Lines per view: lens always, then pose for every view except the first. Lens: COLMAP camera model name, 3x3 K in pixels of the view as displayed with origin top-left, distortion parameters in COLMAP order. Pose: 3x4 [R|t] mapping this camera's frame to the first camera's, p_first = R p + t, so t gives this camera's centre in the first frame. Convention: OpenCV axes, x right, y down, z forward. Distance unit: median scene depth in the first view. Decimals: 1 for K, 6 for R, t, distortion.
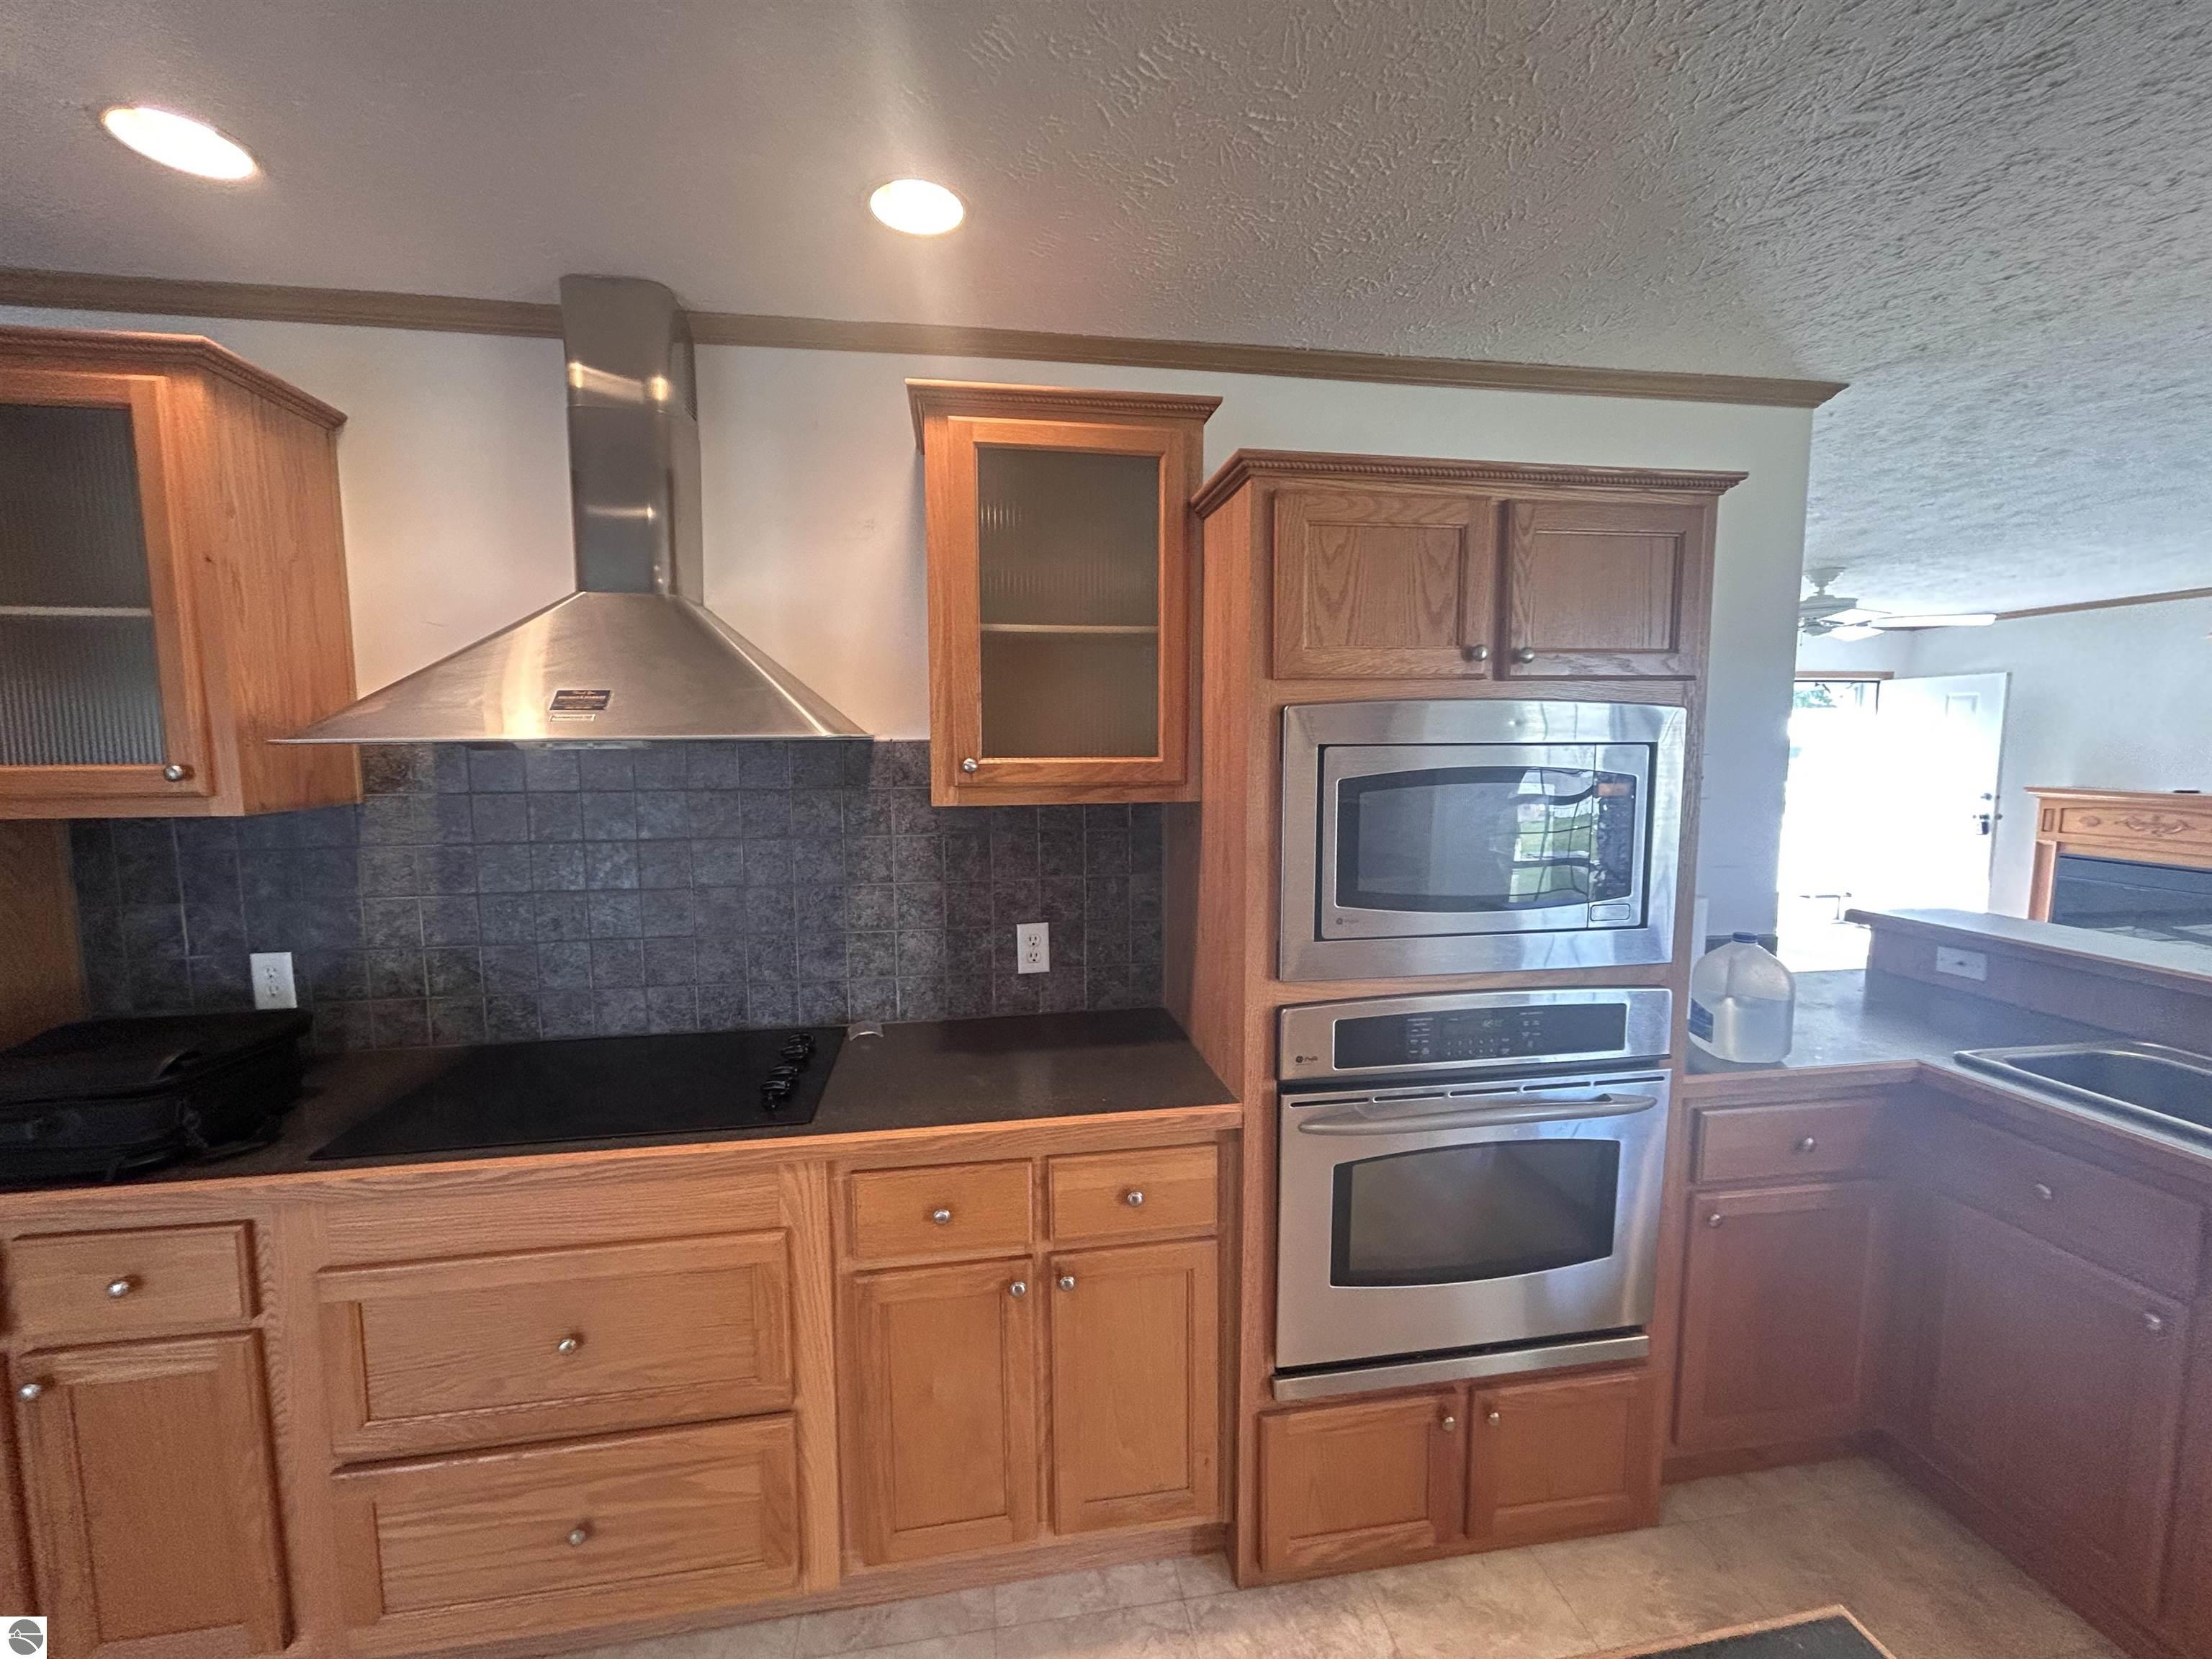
lens RADIAL K [[891.9, 0, 1100.2], [0, 891.9, 828.9], [0, 0, 1]] dist [-0.001086, -0.000367]
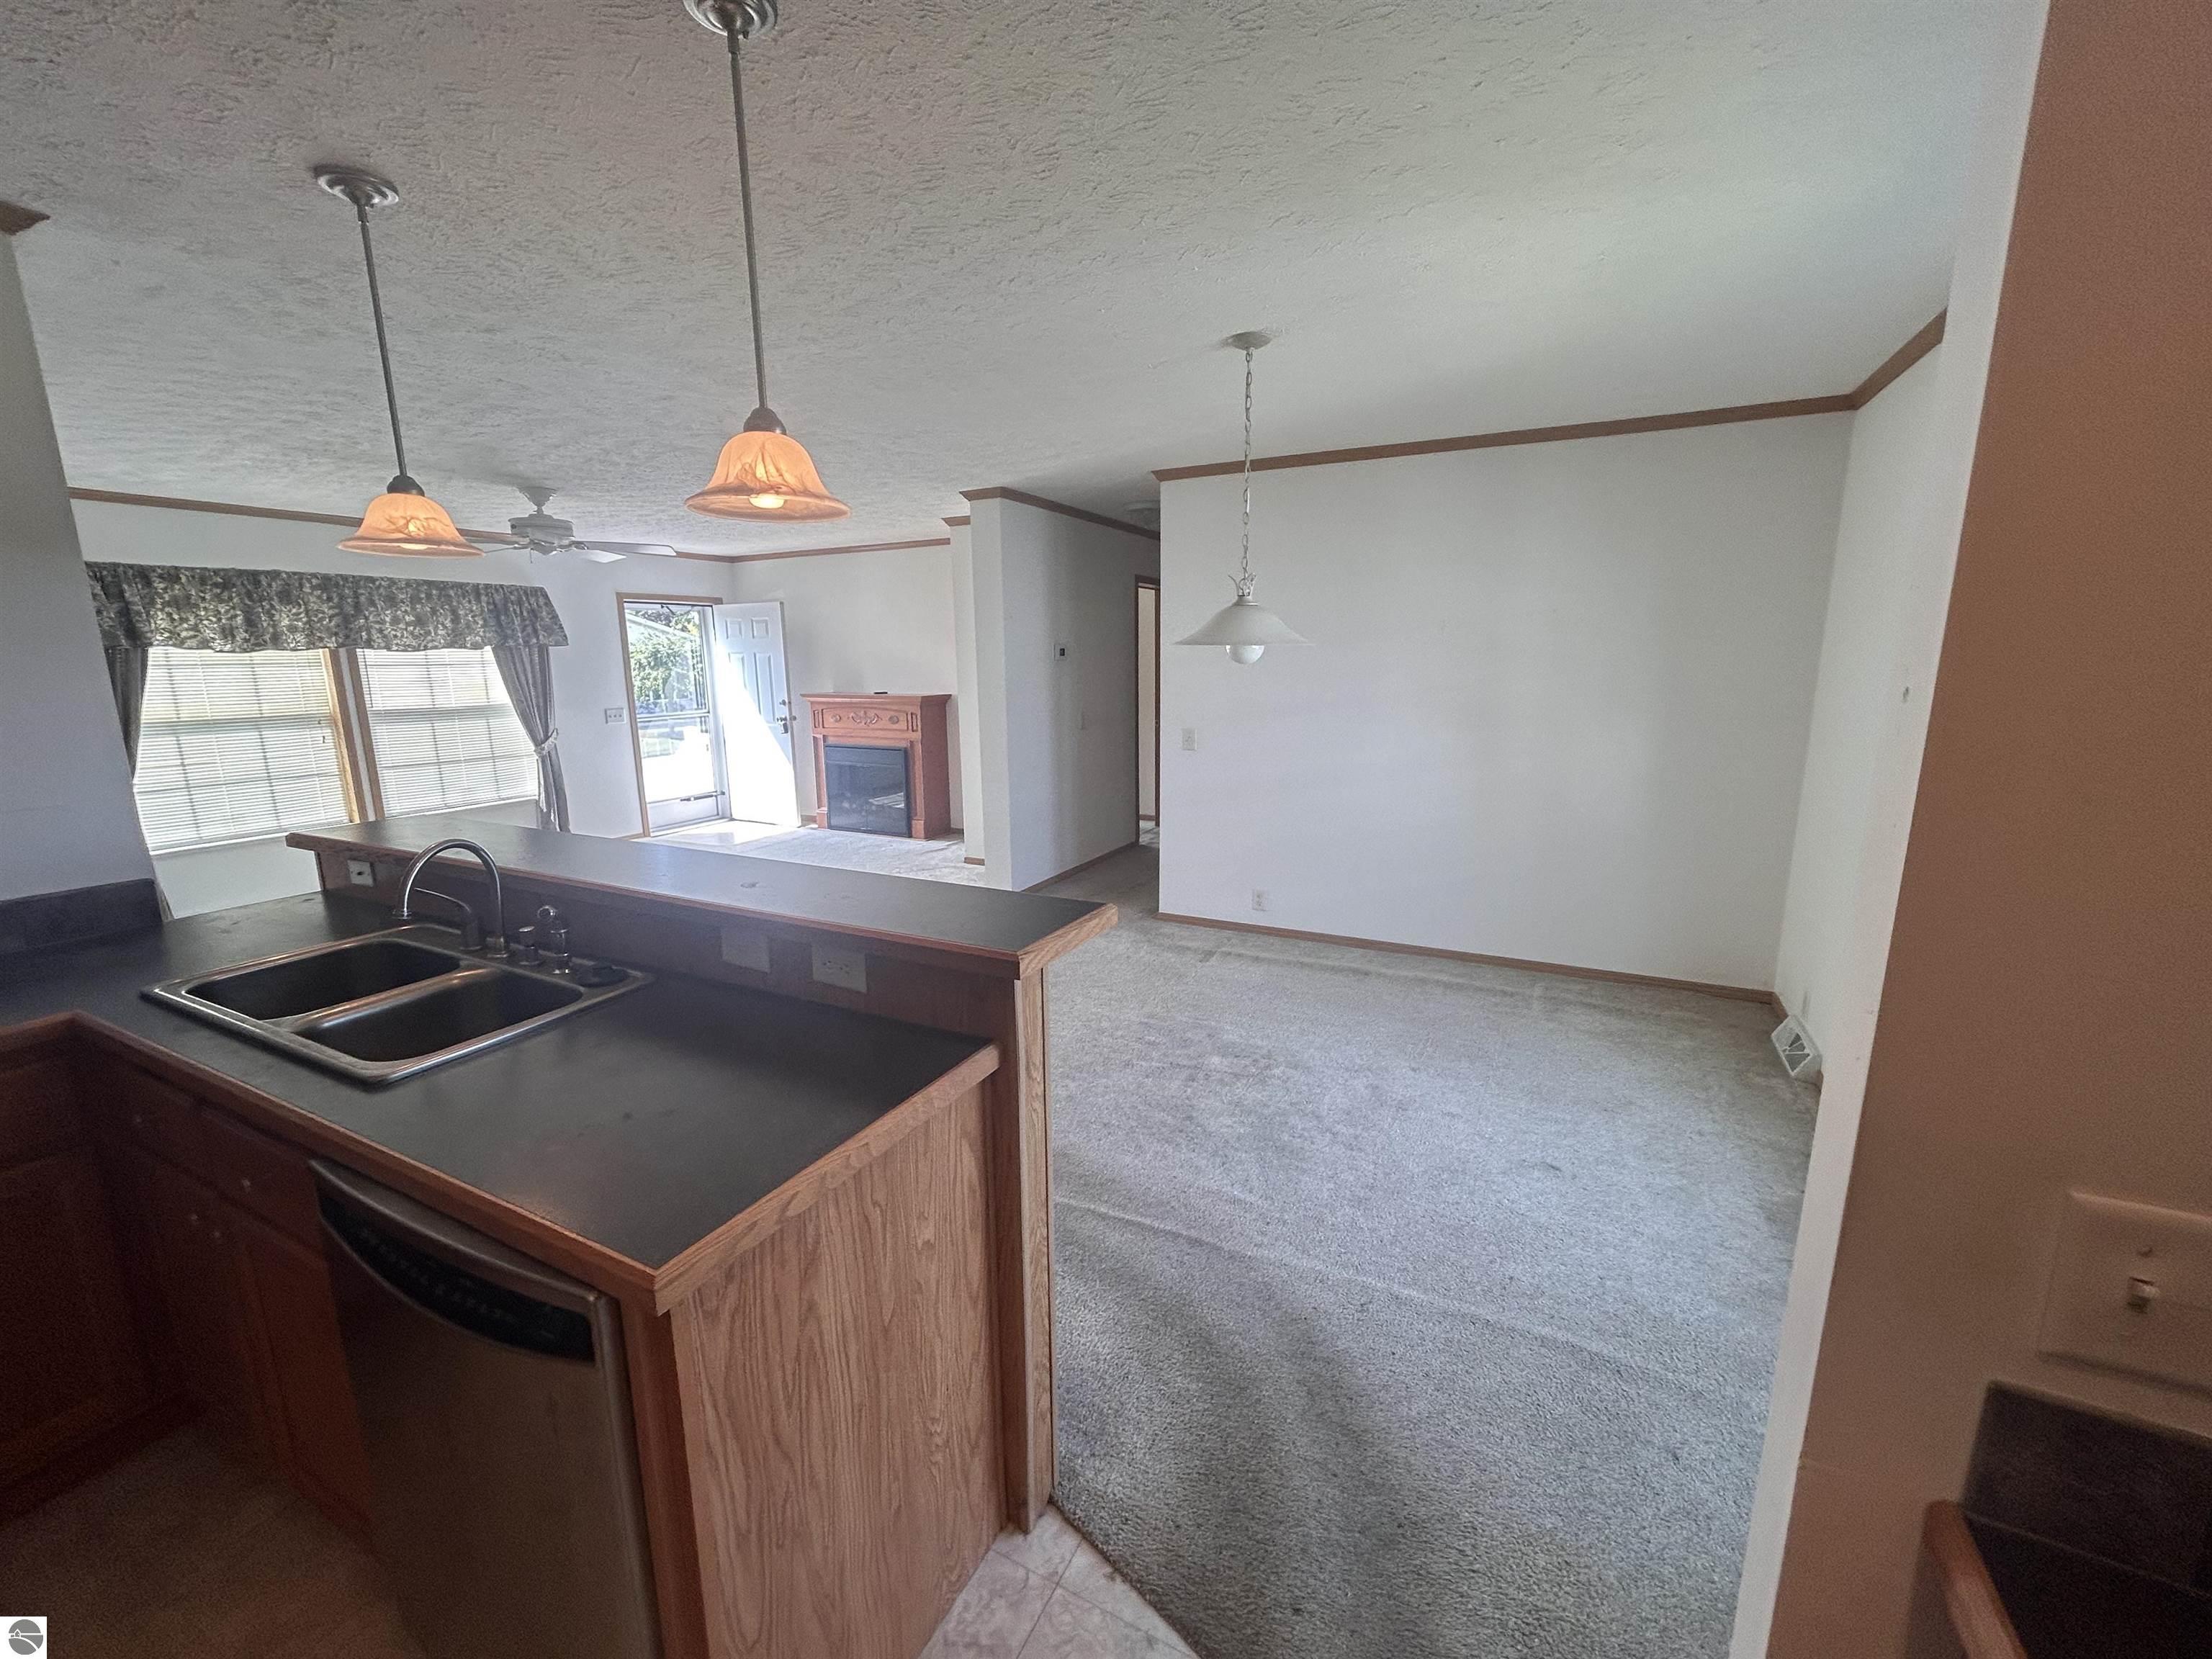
lens RADIAL K [[891.9, 0, 1099.0], [0, 891.9, 832.5], [0, 0, 1]] dist [-0.001086, -0.000367]
pose [[0.585501, -0.160916, 0.794541, 0.252952], [0.089326, 0.986940, 0.134057, 0.016309], [-0.805735, -0.007517, 0.592228, -0.107379]]
